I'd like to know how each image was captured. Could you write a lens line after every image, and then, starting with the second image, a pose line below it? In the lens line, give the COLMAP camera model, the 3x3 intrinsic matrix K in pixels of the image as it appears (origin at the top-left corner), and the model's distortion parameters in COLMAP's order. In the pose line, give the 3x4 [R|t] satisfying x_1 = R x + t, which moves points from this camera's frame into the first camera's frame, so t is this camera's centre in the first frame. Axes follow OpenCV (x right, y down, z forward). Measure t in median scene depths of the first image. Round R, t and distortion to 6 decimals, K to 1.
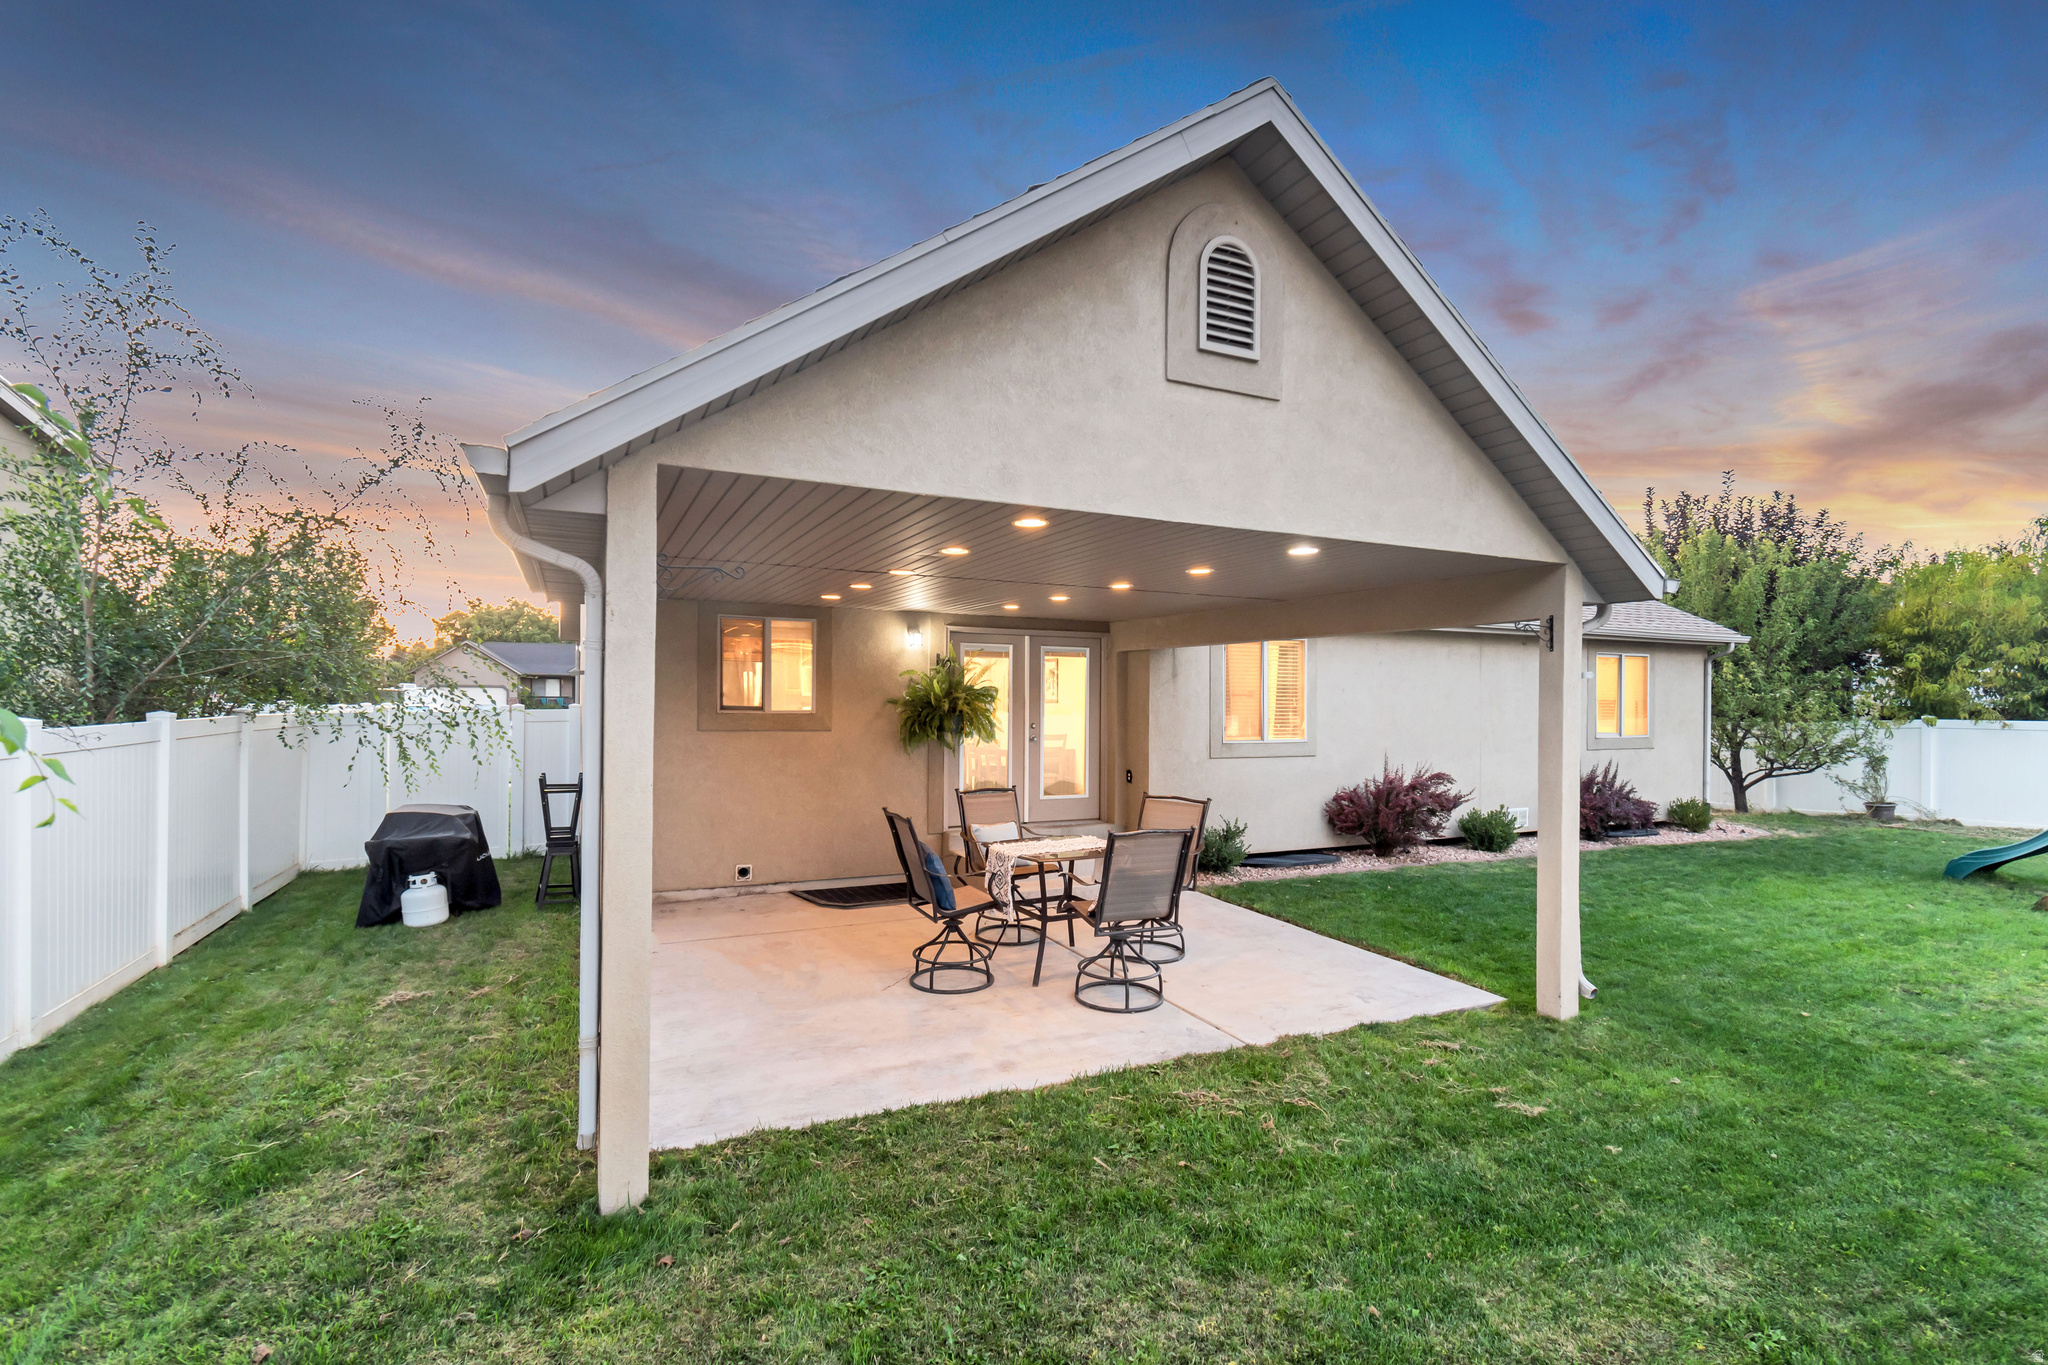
lens RADIAL K [[939.3, 0, 1029.5], [0, 939.3, 710.6], [0, 0, 1]] dist [0.006201, -0.000393]
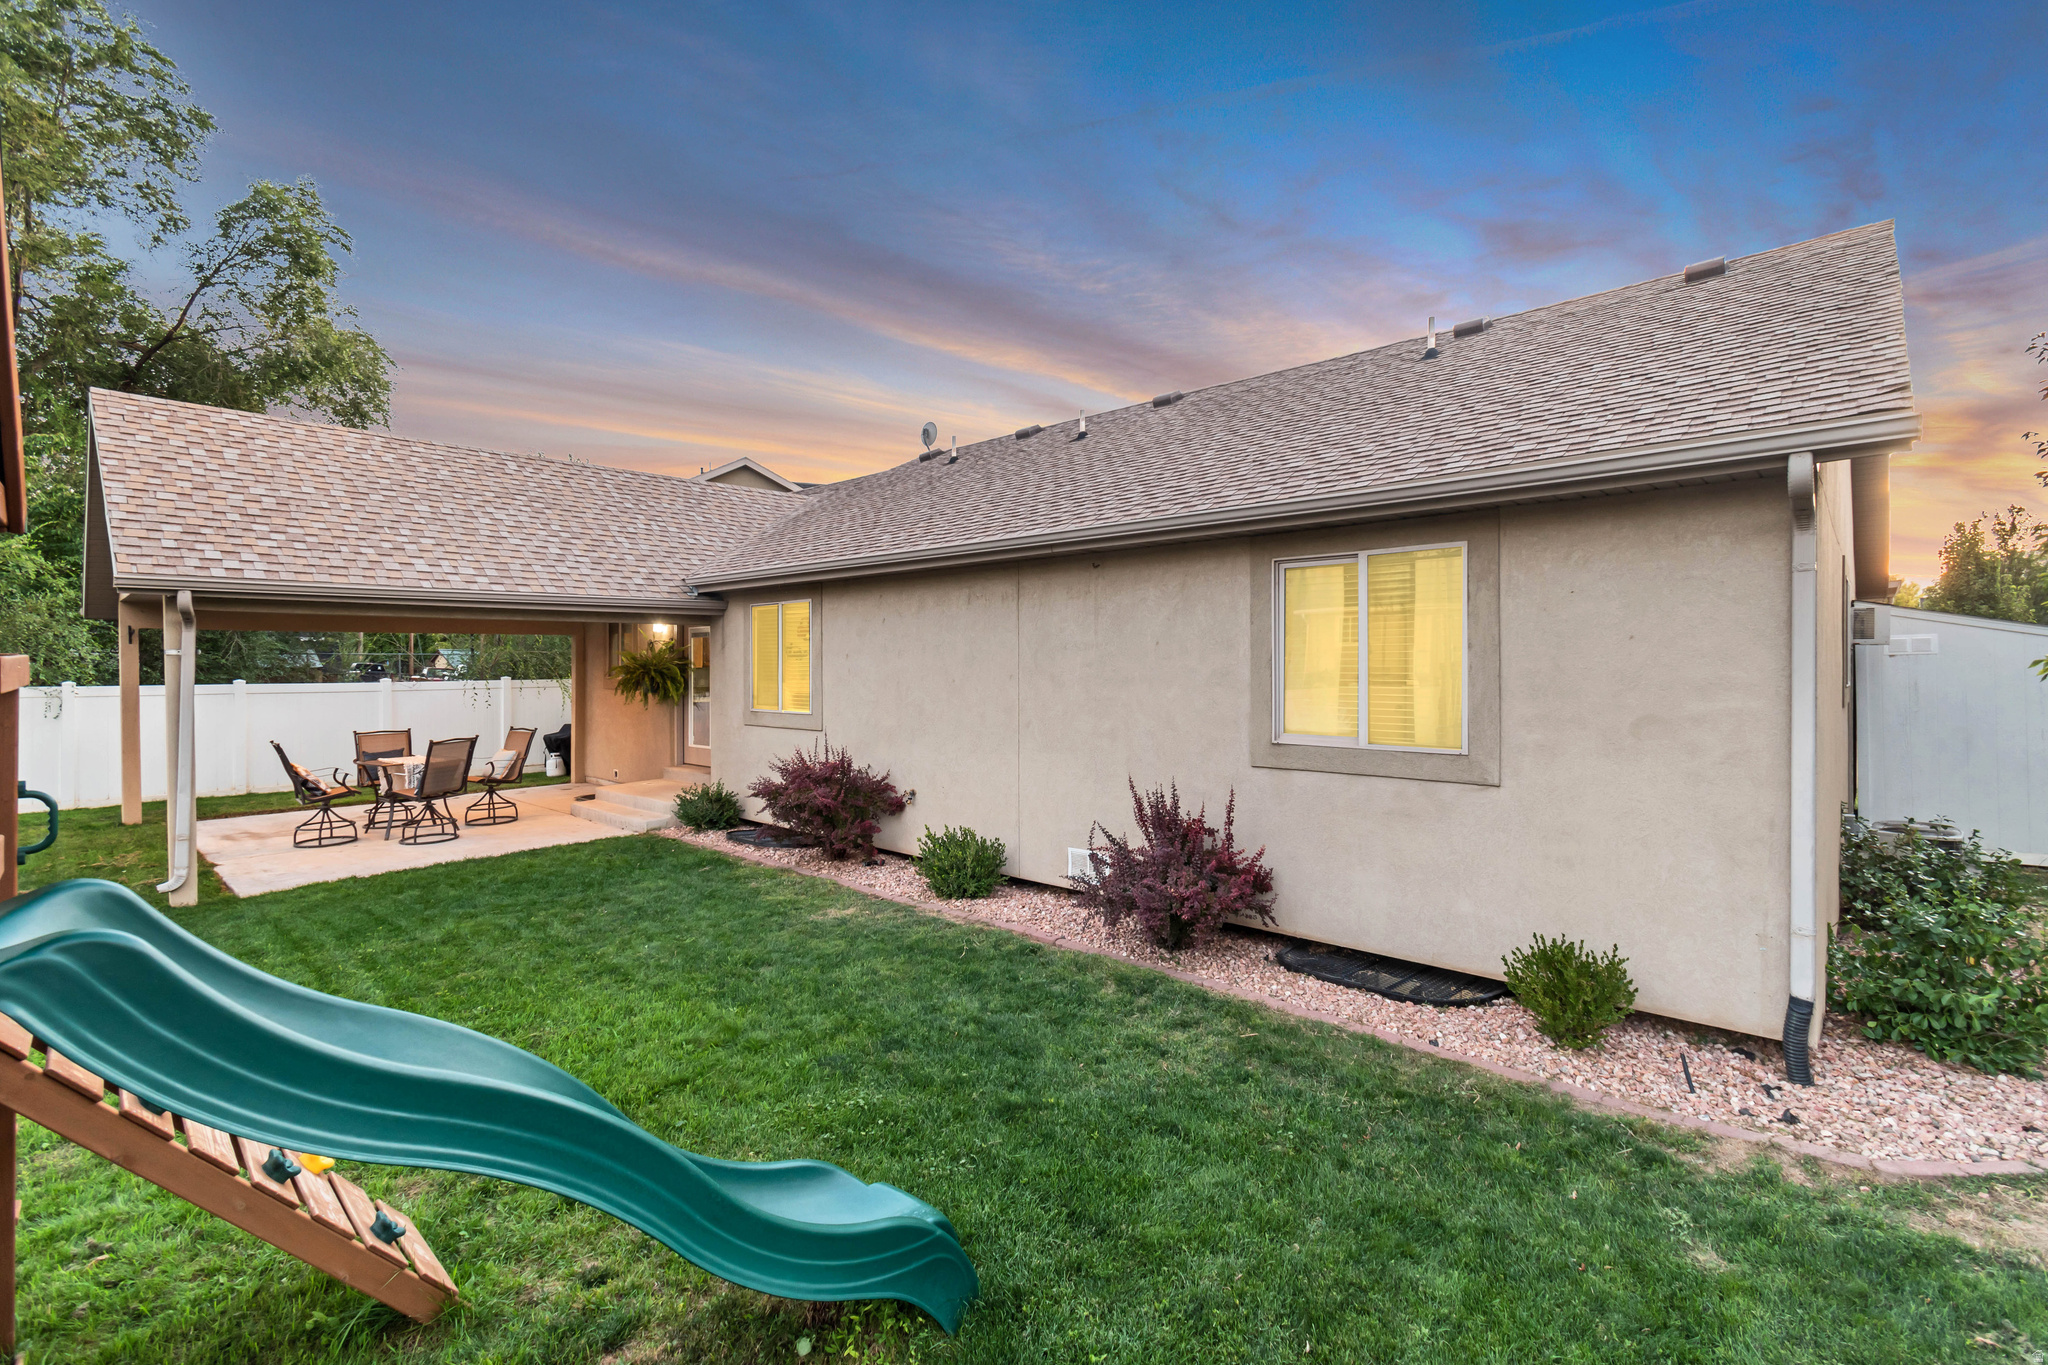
lens RADIAL K [[913.7, 0, 1026.4], [0, 913.7, 674.1], [0, 0, 1]] dist [0.006795, -0.001184]
pose [[0.361025, 0.002465, -0.932553, 2.549169], [-0.000116, 0.999997, 0.002598, -0.015476], [0.932556, -0.000830, 0.361024, 1.877286]]
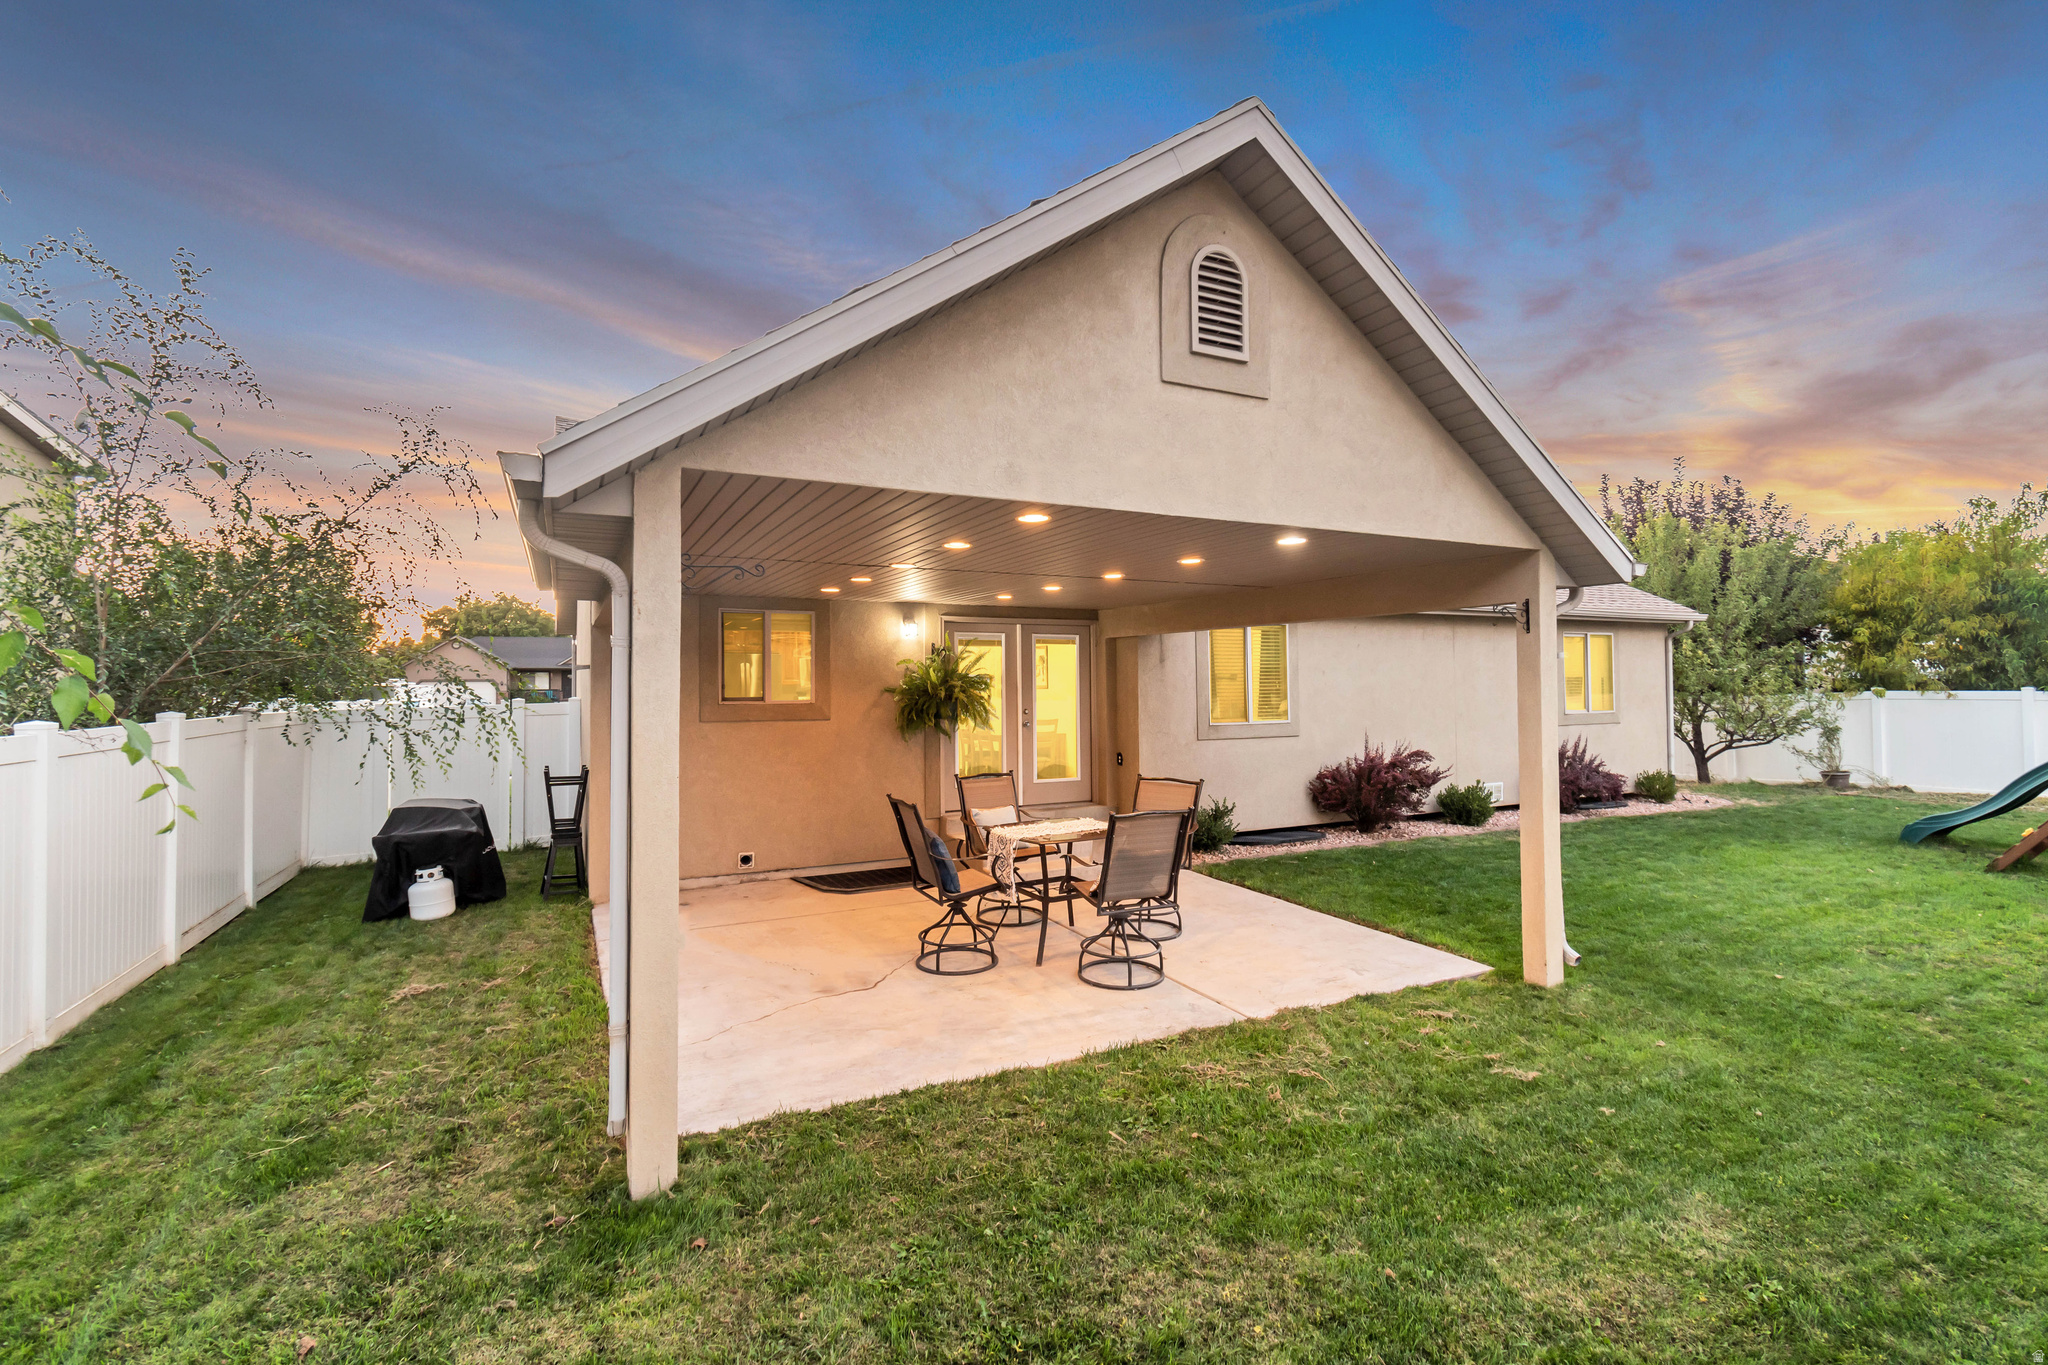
lens RADIAL K [[915.9, 0, 1028.8], [0, 915.9, 675.7], [0, 0, 1]] dist [0.007070, -0.001221]
pose [[0.999697, -0.015928, 0.018784, -0.023708], [0.016328, 0.999639, -0.021328, -0.003288], [-0.018438, 0.021628, 0.999596, -0.011164]]
